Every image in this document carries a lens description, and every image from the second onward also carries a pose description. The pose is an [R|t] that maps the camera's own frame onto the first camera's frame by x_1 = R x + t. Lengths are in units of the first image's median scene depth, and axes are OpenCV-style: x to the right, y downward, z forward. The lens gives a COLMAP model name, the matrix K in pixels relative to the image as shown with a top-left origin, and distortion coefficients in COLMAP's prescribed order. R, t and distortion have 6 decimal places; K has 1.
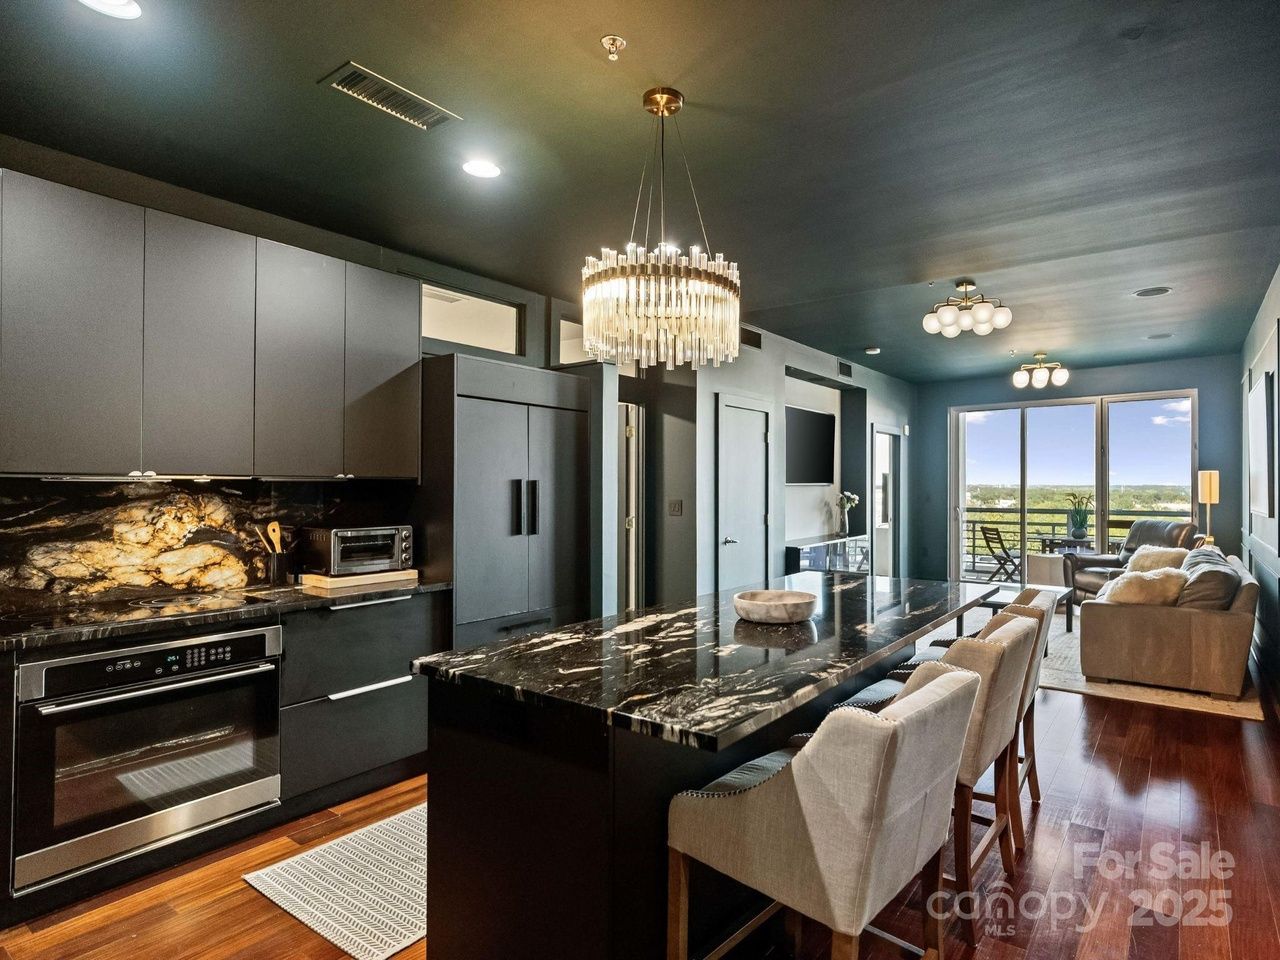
lens RADIAL K [[731.8, 0, 642.2], [0, 731.8, 475.2], [0, 0, 1]] dist [-0.026234, -0.001715]
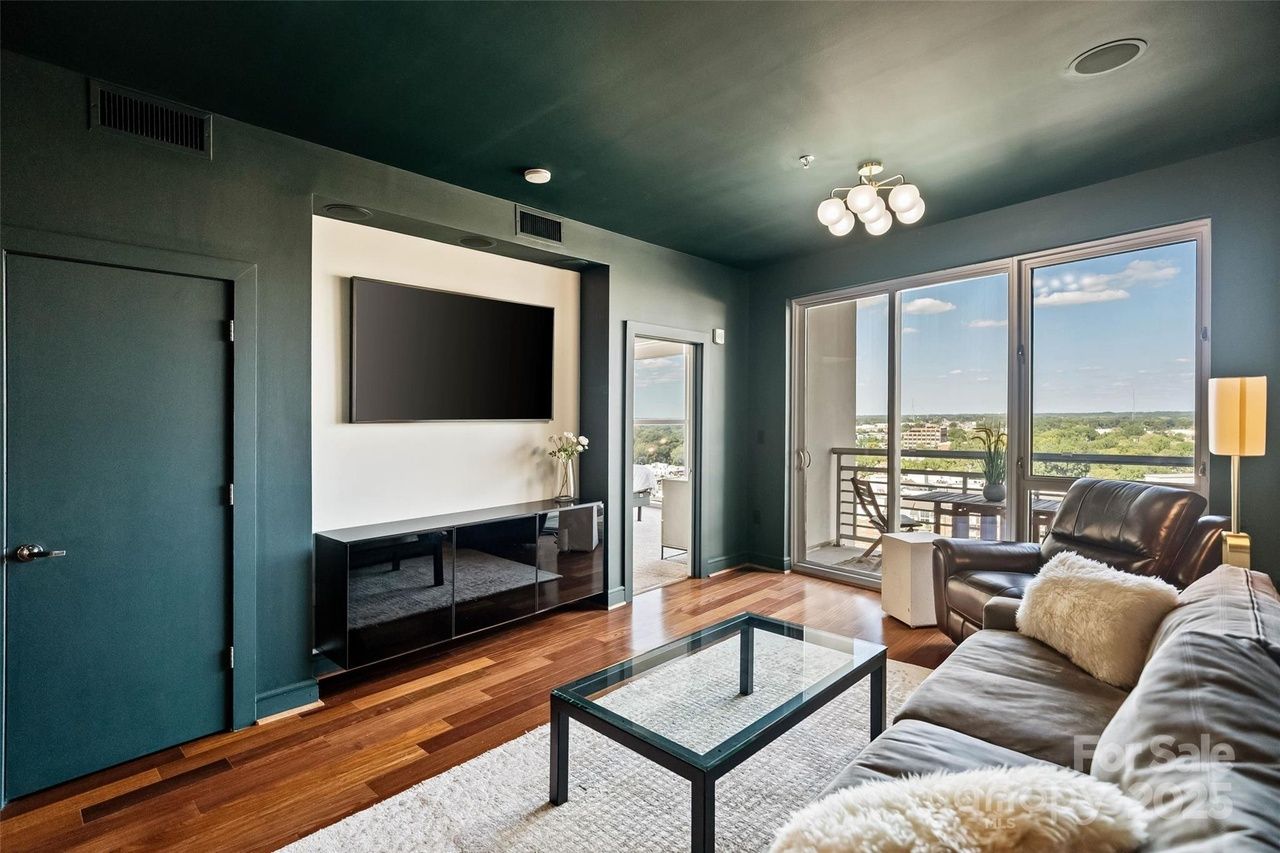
lens RADIAL K [[579.8, 0, 638.5], [0, 579.8, 430.2], [0, 0, 1]] dist [-0.021972, 0.000678]
pose [[0.990628, -0.015517, -0.135705, 0.402931], [0.019598, 0.999393, 0.028793, 0.008323], [0.135176, -0.031182, 0.990331, 0.518103]]
